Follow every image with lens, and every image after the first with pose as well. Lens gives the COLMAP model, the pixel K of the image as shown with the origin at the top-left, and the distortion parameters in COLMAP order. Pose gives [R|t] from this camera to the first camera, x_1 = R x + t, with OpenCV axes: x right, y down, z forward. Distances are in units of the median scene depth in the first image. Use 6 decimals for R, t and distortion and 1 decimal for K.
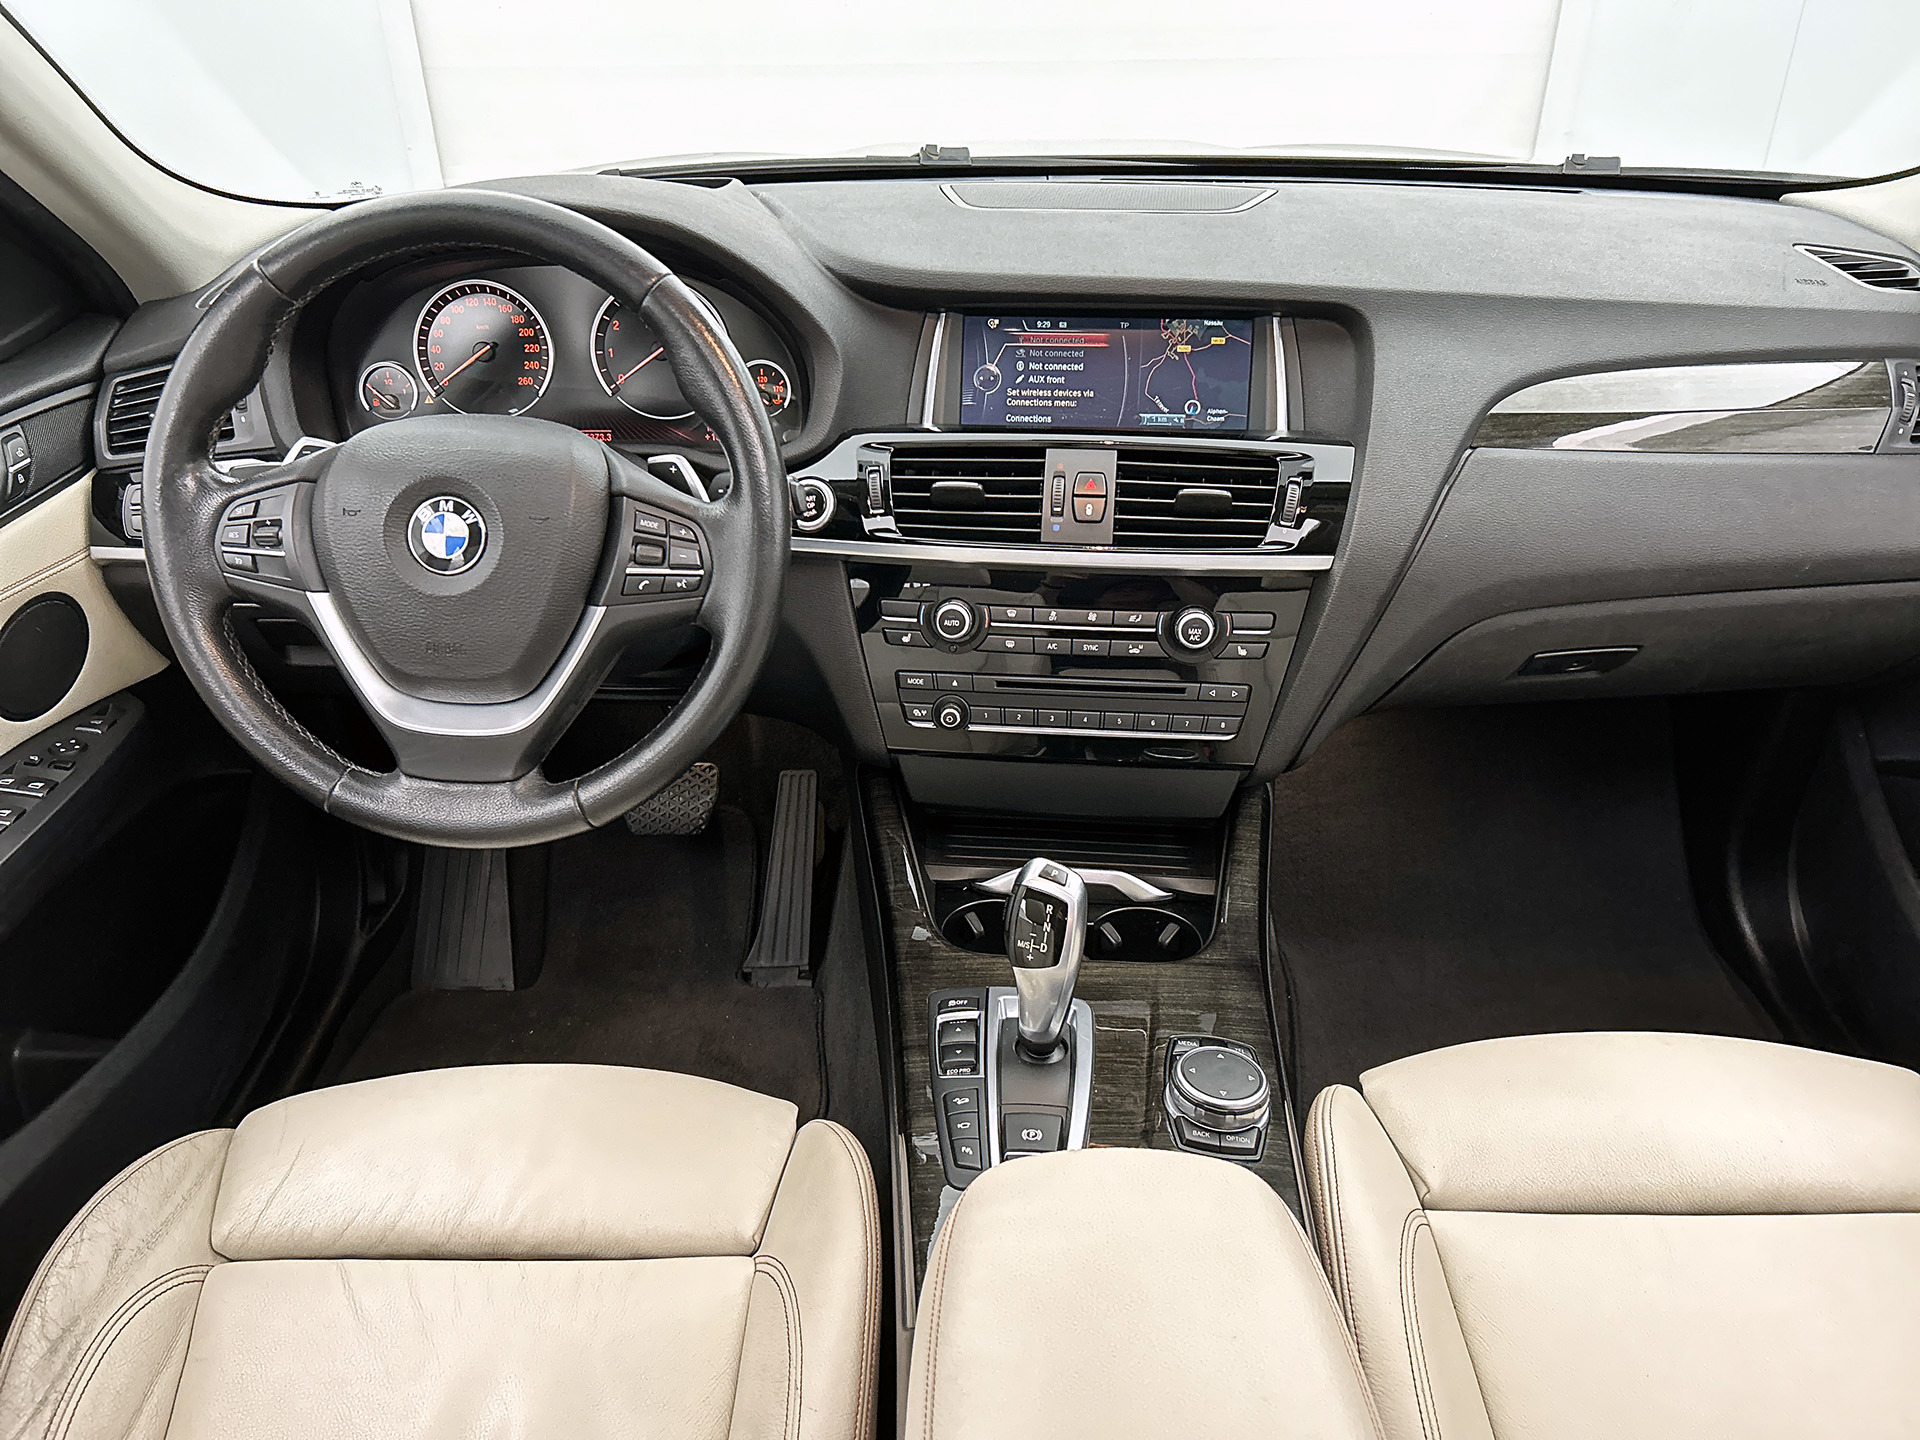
lens RADIAL K [[1459.7, 0, 956.9], [0, 1459.7, 728.2], [0, 0, 1]] dist [-0.003034, -0.001664]
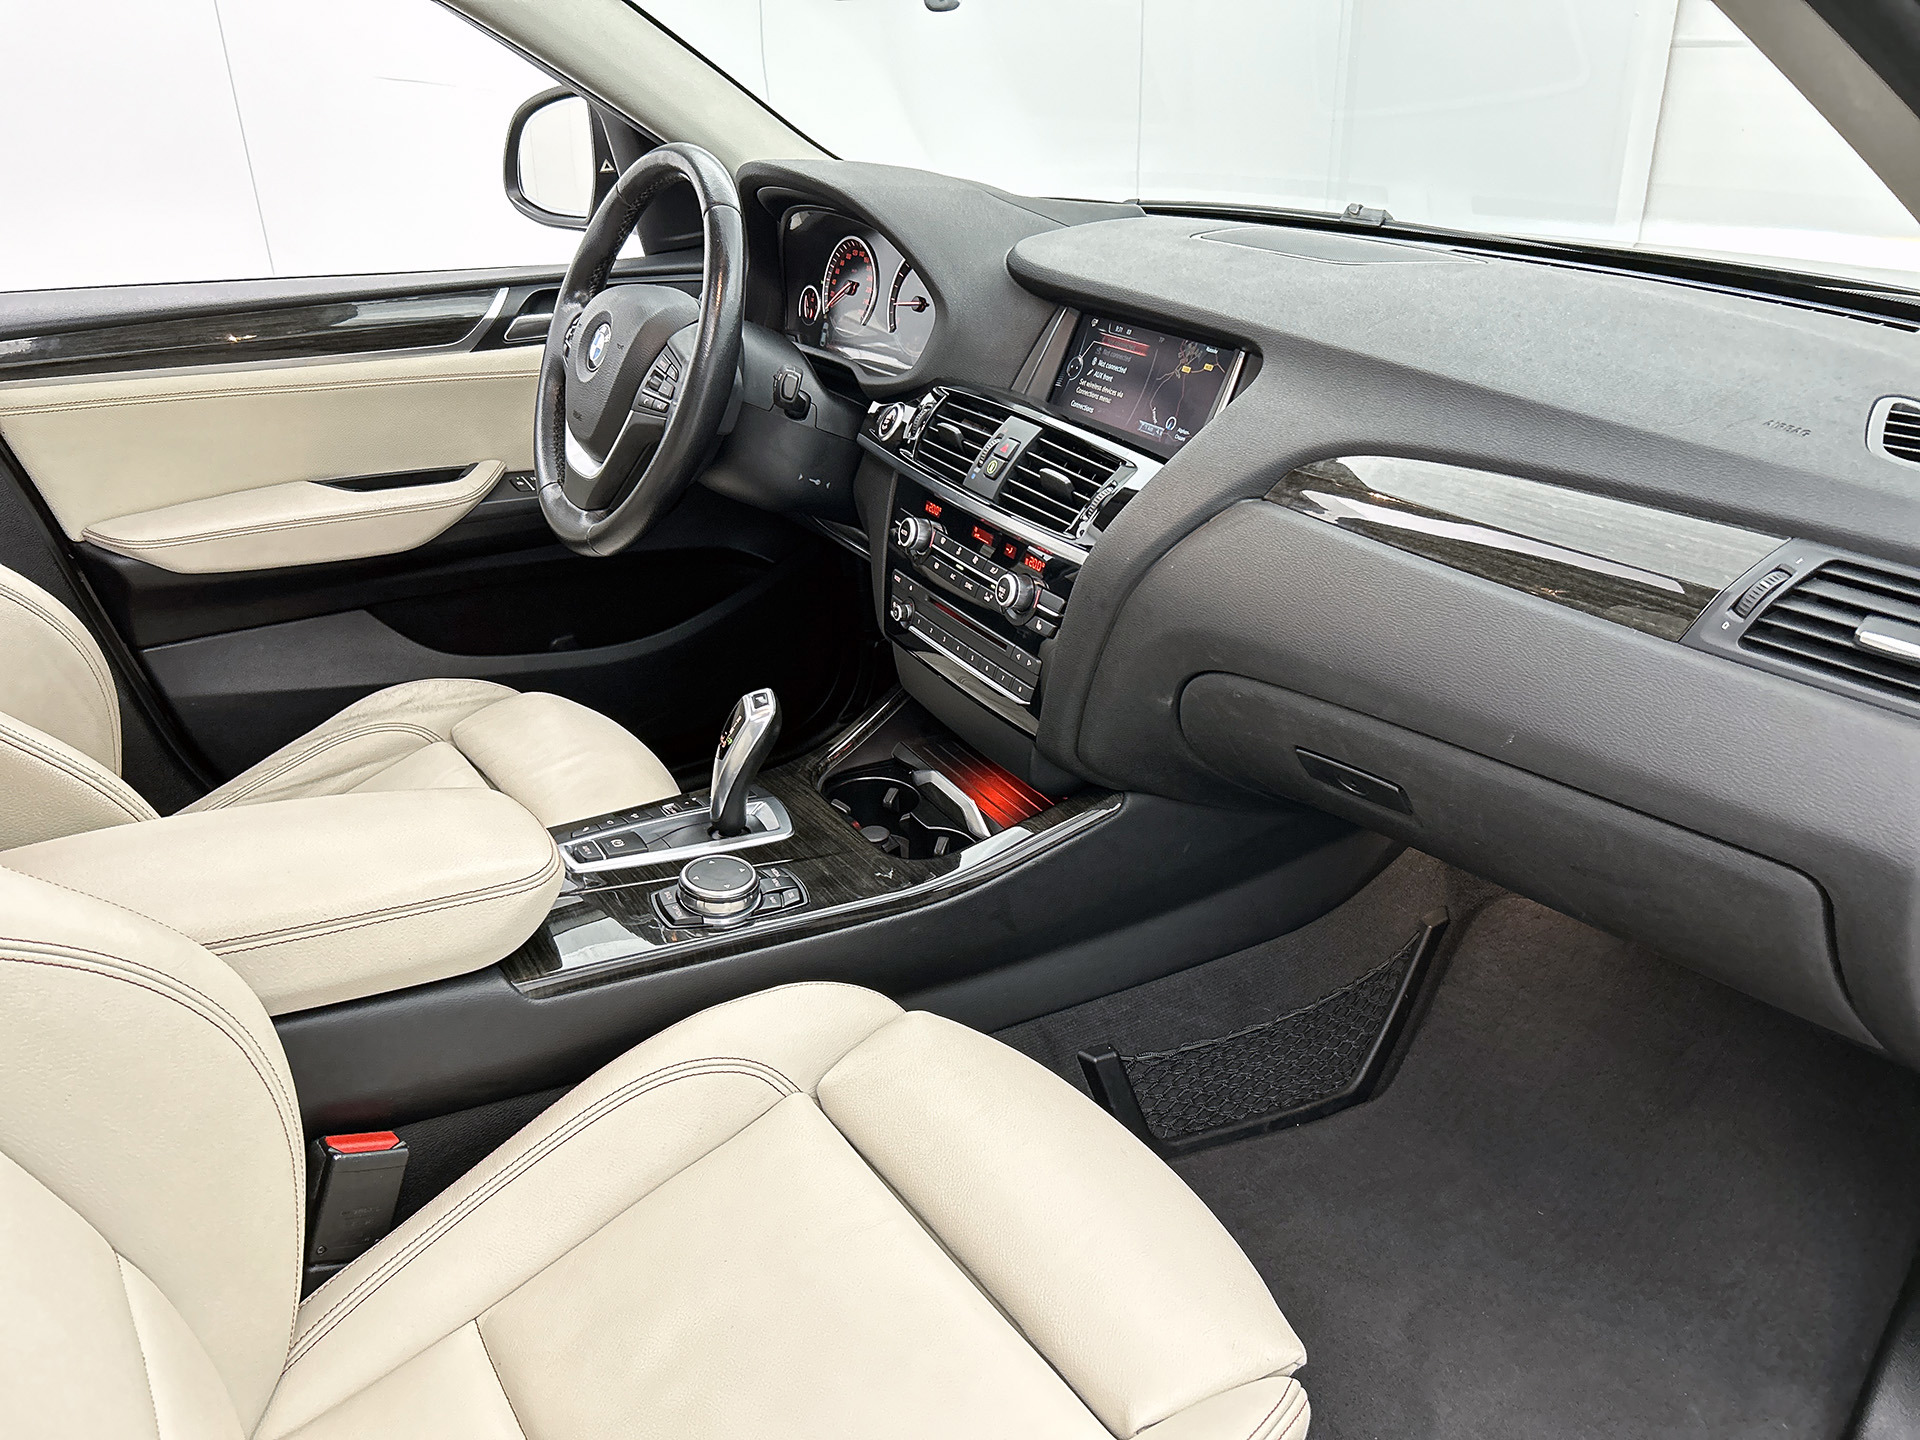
lens RADIAL K [[1459.7, 0, 957.9], [0, 1459.7, 699.8], [0, 0, 1]] dist [-0.003034, -0.001664]
pose [[0.564583, 0.342075, -0.751153, 0.987333], [-0.416682, 0.903715, 0.098364, -0.084158], [0.712476, 0.257457, 0.652759, 0.272888]]
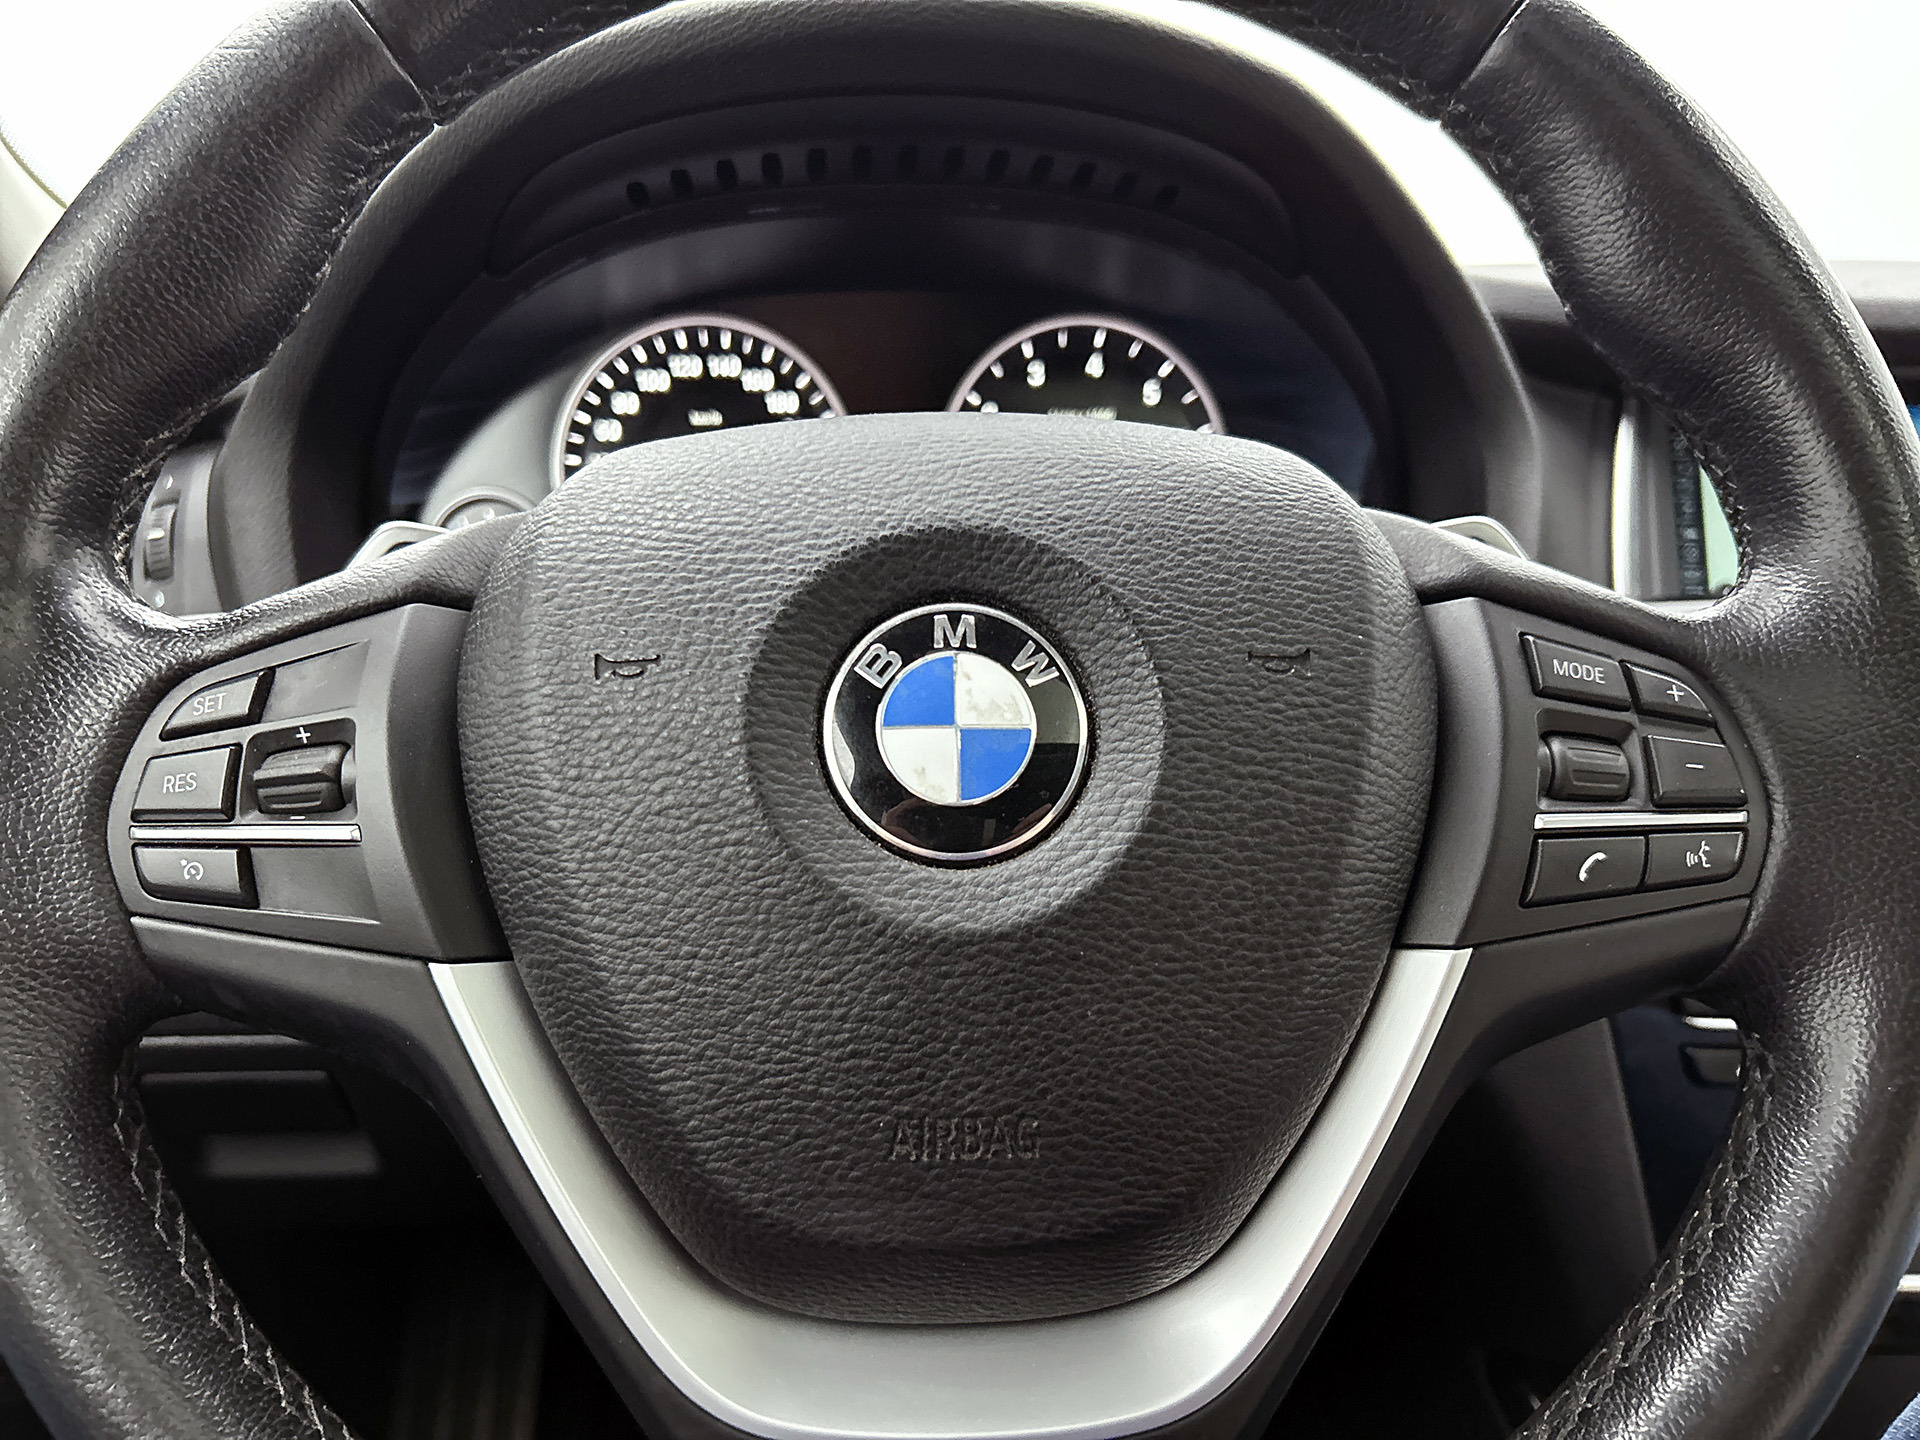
lens RADIAL K [[1459.7, 0, 964.5], [0, 1459.7, 716.3], [0, 0, 1]] dist [-0.003034, -0.001664]
pose [[0.993854, -0.046084, 0.100649, -0.313455], [0.071992, 0.959758, -0.271445, -0.046450], [-0.084090, 0.277023, 0.957177, 0.598861]]
